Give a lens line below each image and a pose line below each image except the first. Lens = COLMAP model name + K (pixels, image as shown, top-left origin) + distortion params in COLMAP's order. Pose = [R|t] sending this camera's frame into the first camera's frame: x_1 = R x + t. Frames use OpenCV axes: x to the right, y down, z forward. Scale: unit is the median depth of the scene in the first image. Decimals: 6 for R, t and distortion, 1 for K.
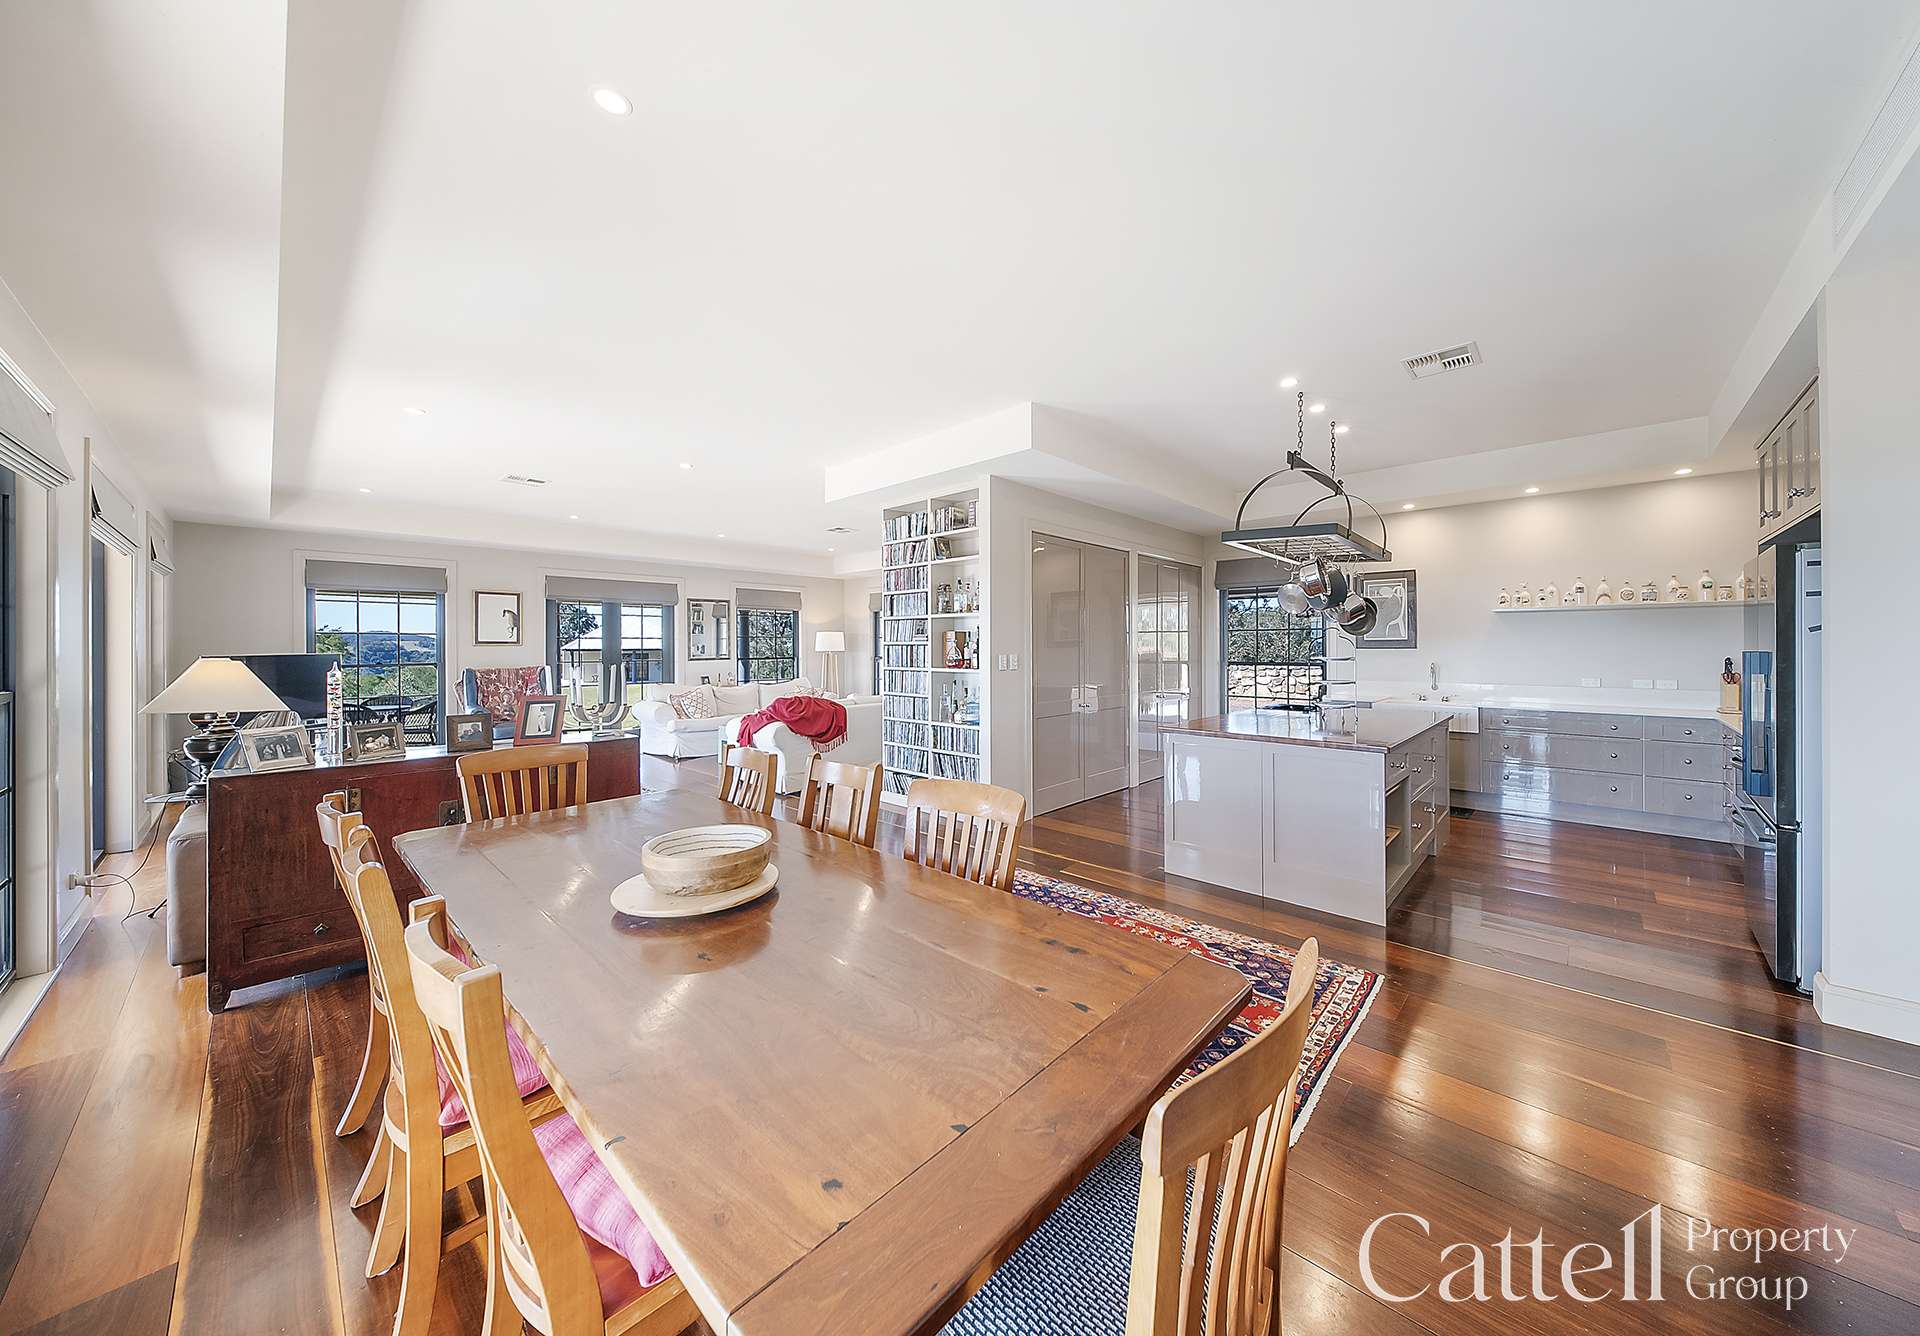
lens RADIAL K [[663.8, 0, 974.1], [0, 663.8, 659.9], [0, 0, 1]] dist [-0.000326, -0.000050]
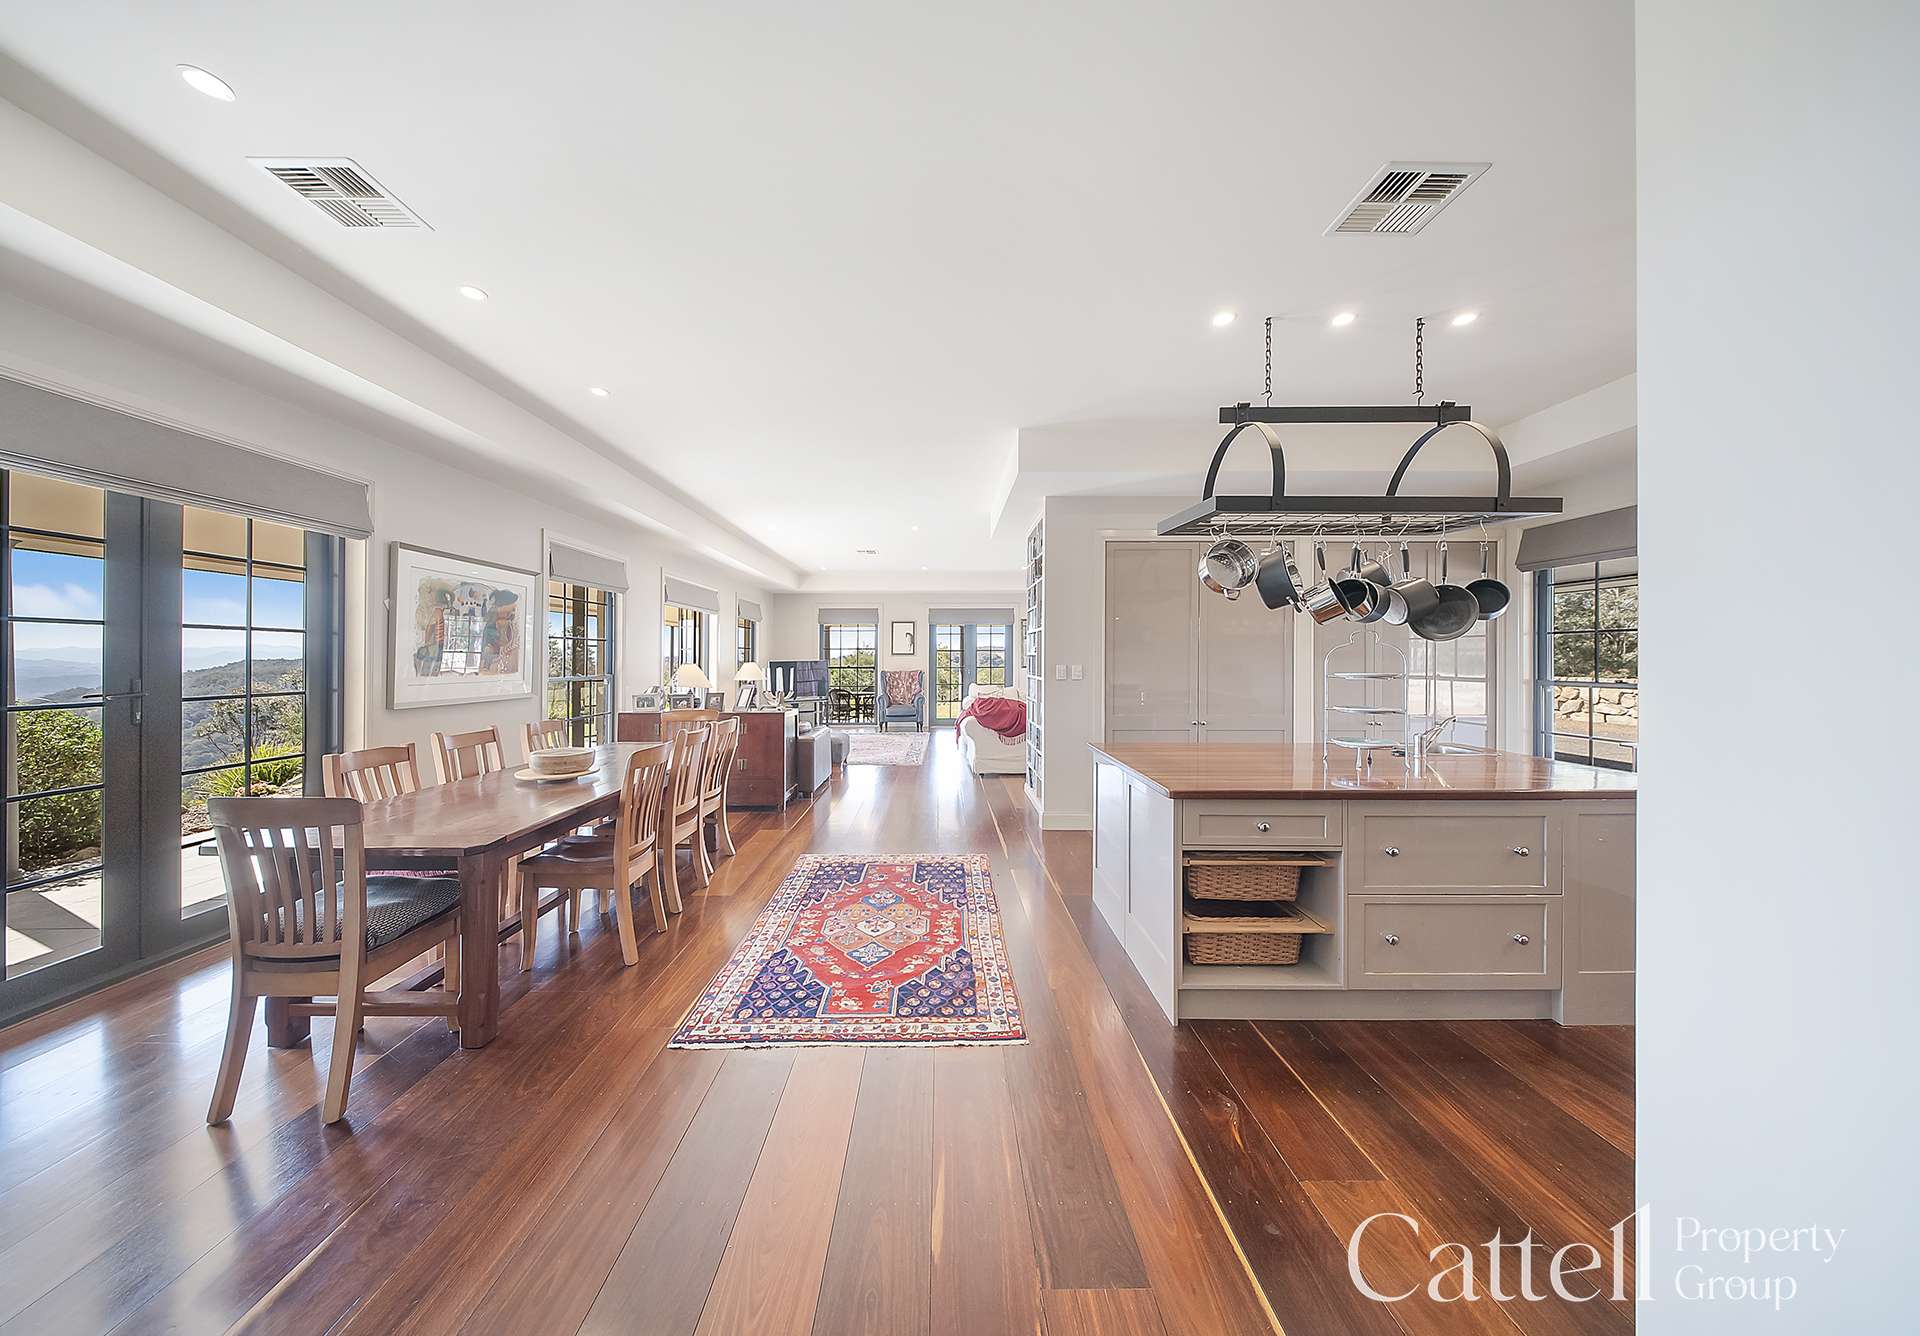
lens RADIAL K [[617.5, 0, 958.5], [0, 617.5, 656.5], [0, 0, 1]] dist [-0.000053, 0.000012]
pose [[0.661618, -0.000754, -0.749841, 0.556836], [-0.013186, 0.999833, -0.012640, -0.005286], [0.749725, 0.018251, 0.661497, 0.190912]]
